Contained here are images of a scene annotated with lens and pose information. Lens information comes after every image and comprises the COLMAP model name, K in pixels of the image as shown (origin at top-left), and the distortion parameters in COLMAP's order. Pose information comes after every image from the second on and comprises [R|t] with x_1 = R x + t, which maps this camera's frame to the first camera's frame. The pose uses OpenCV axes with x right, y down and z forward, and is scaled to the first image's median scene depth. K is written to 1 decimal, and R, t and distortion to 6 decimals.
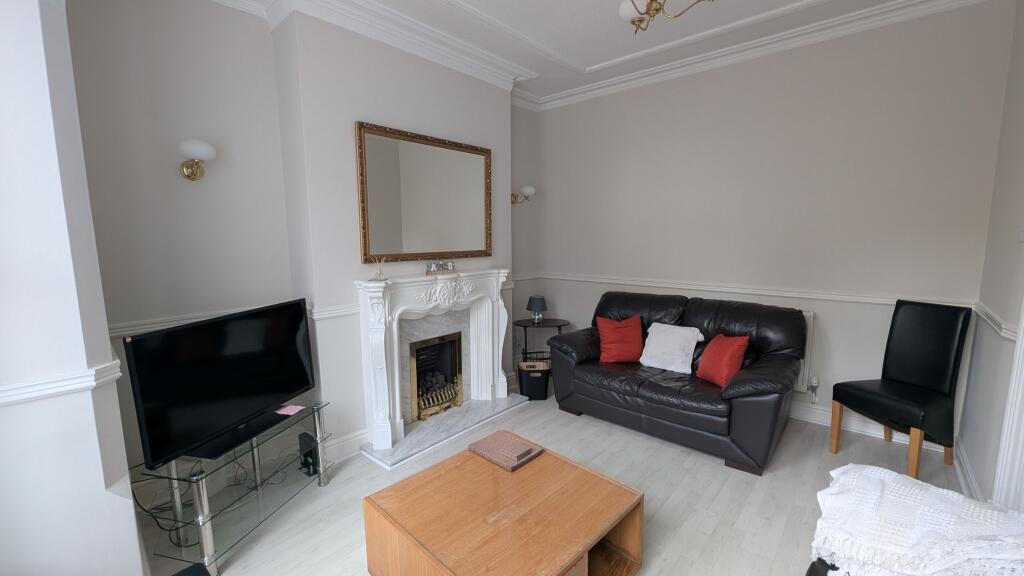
lens RADIAL K [[413.8, 0, 510.6], [0, 413.8, 288.2], [0, 0, 1]] dist [-0.000984, -0.001349]
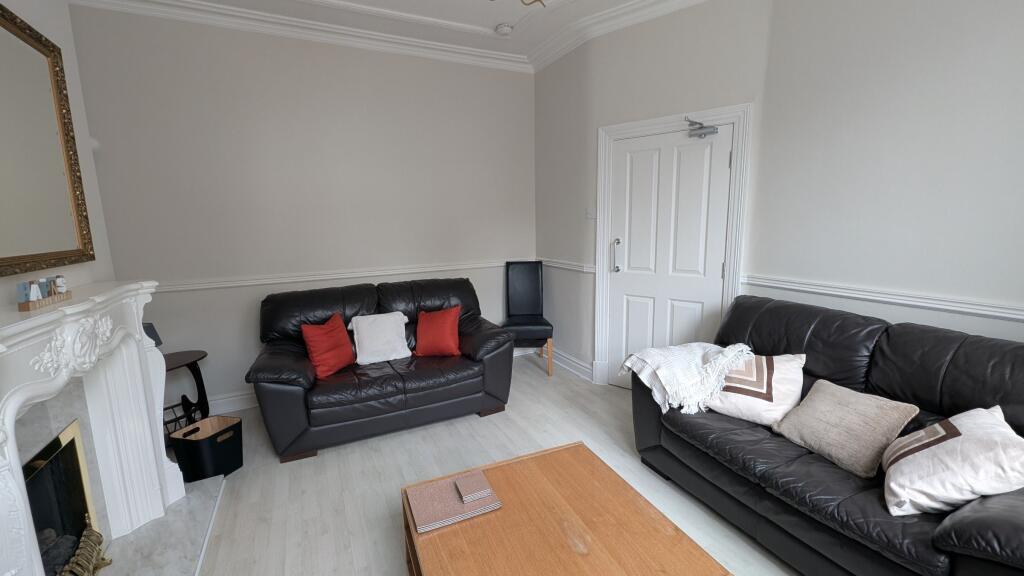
lens RADIAL K [[413.8, 0, 510.4], [0, 413.8, 288.0], [0, 0, 1]] dist [-0.000984, -0.001349]
pose [[0.377824, -0.150899, 0.913498, -0.368967], [0.136339, 0.984941, 0.106311, -0.030856], [-0.915784, 0.084379, 0.392708, 0.358917]]
